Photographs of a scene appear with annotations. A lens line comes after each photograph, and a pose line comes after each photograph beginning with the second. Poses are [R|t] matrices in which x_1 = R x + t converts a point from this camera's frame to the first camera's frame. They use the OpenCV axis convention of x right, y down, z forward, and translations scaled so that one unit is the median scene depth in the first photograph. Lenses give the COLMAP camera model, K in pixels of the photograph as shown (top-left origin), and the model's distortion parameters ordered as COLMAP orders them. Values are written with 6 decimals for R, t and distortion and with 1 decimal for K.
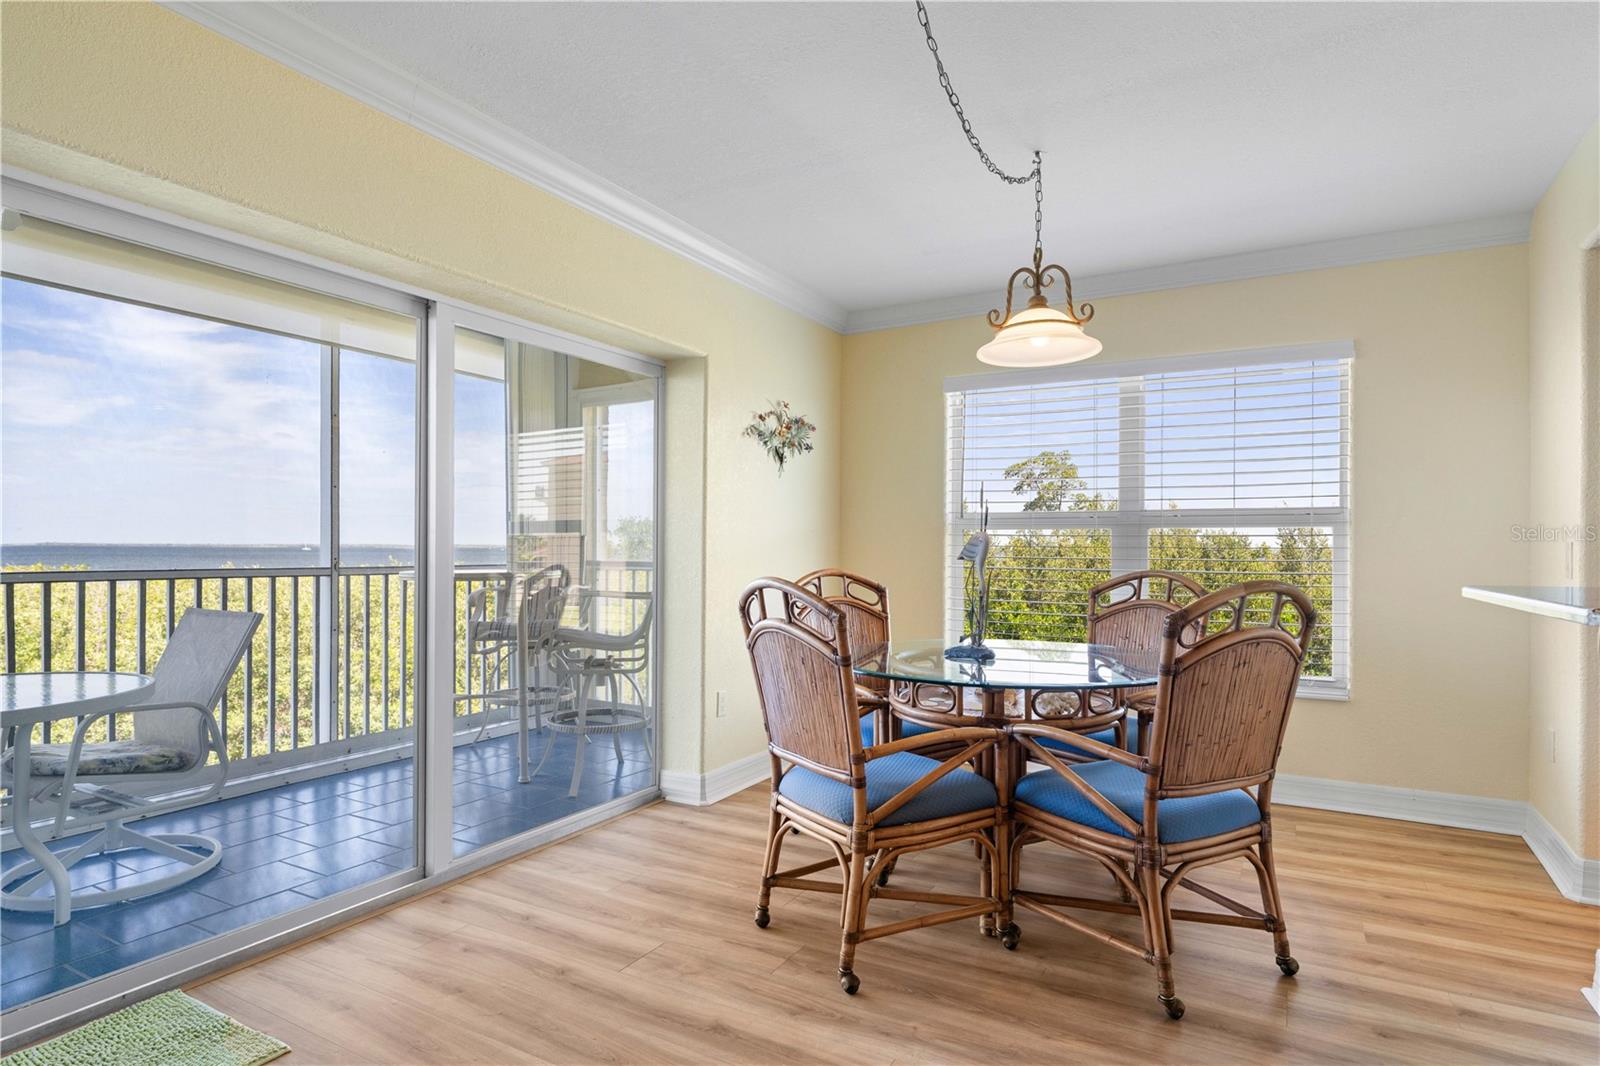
lens RADIAL K [[866.8, 0, 794.8], [0, 866.8, 546.3], [0, 0, 1]] dist [-0.001245, 0.000102]
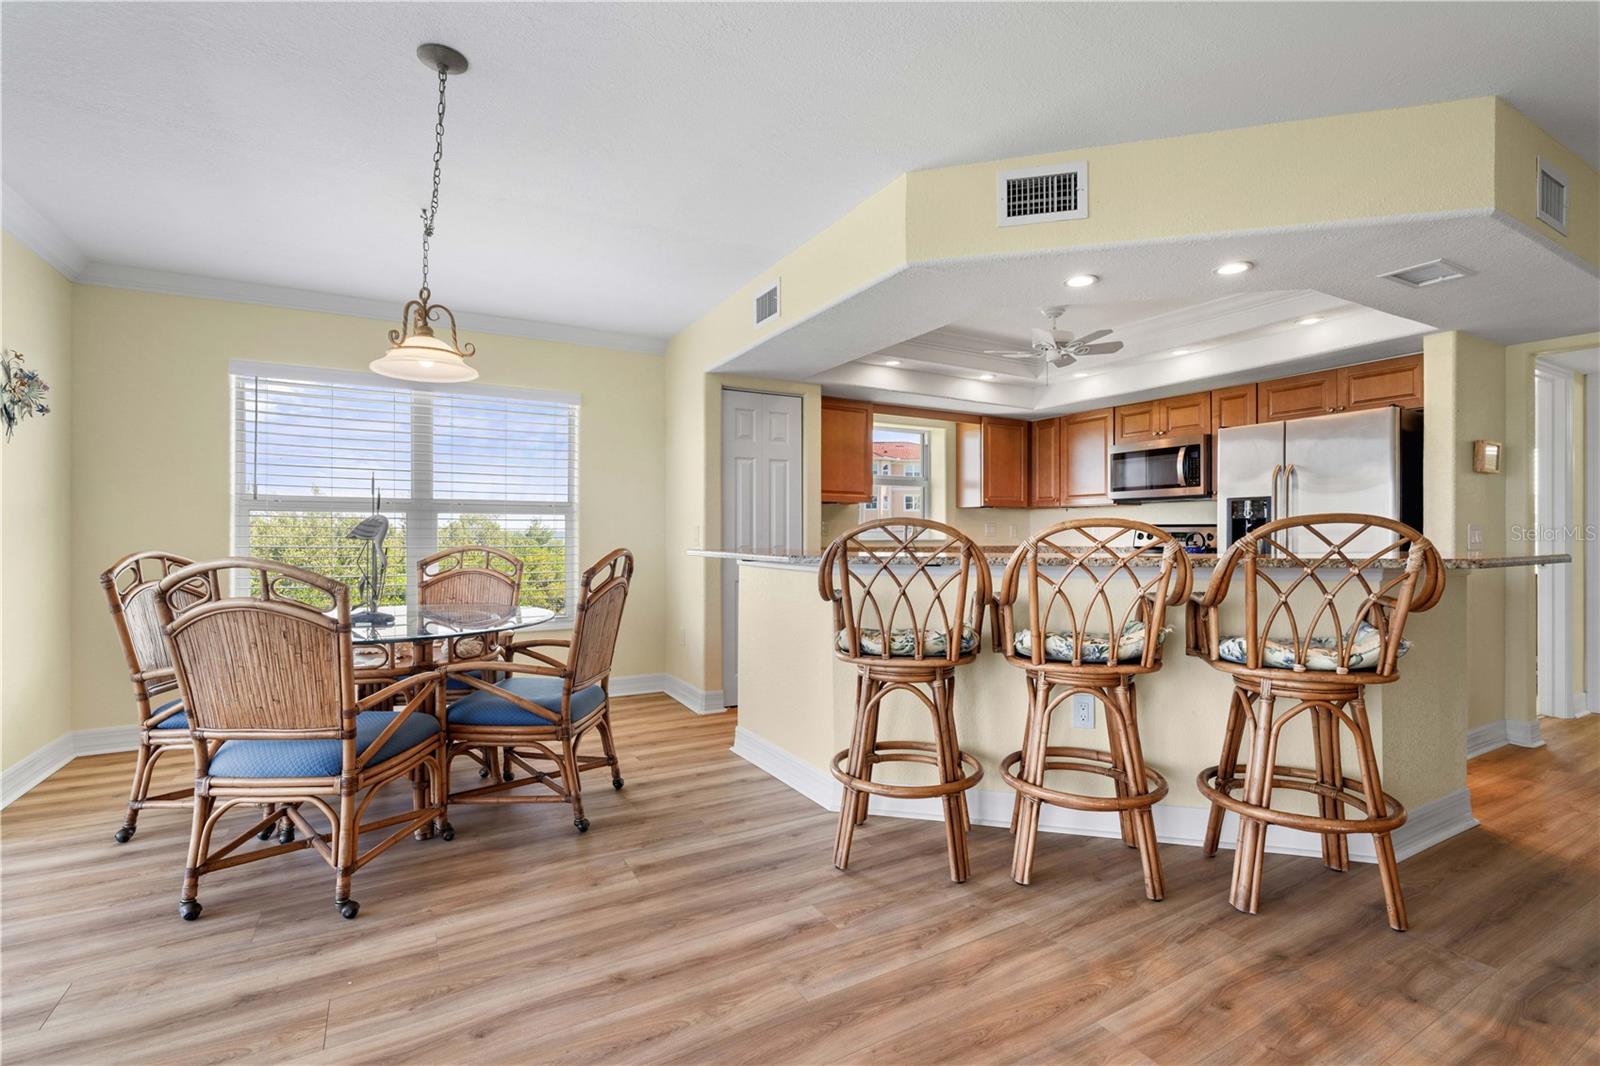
lens RADIAL K [[727.7, 0, 800.6], [0, 727.7, 534.8], [0, 0, 1]] dist [-0.002330, 0.000729]
pose [[0.507463, -0.005800, 0.861654, -0.385572], [-0.002028, 0.999967, 0.007925, 0.001616], [-0.861671, -0.005769, 0.507435, 0.005064]]
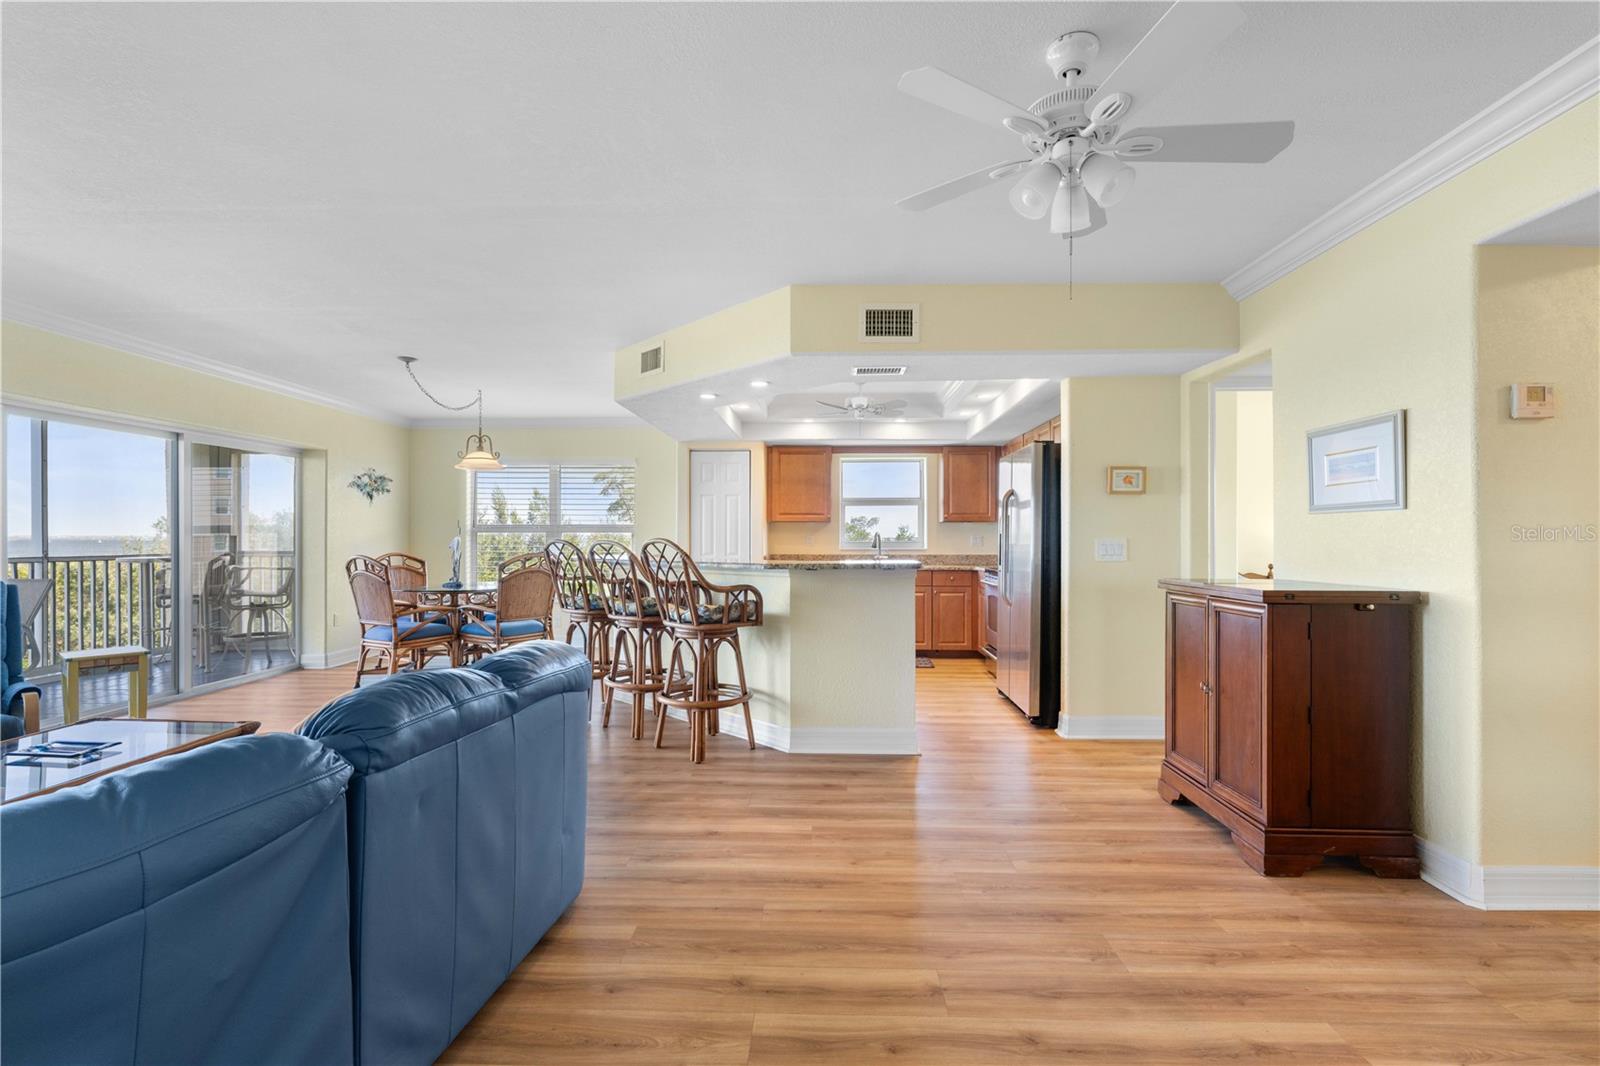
lens RADIAL K [[727.7, 0, 795.4], [0, 727.7, 538.7], [0, 0, 1]] dist [-0.002330, 0.000729]
pose [[0.884209, -0.005089, 0.467065, 0.107753], [0.003088, 0.999982, 0.005051, -0.021591], [-0.467082, -0.003024, 0.884209, -1.519238]]
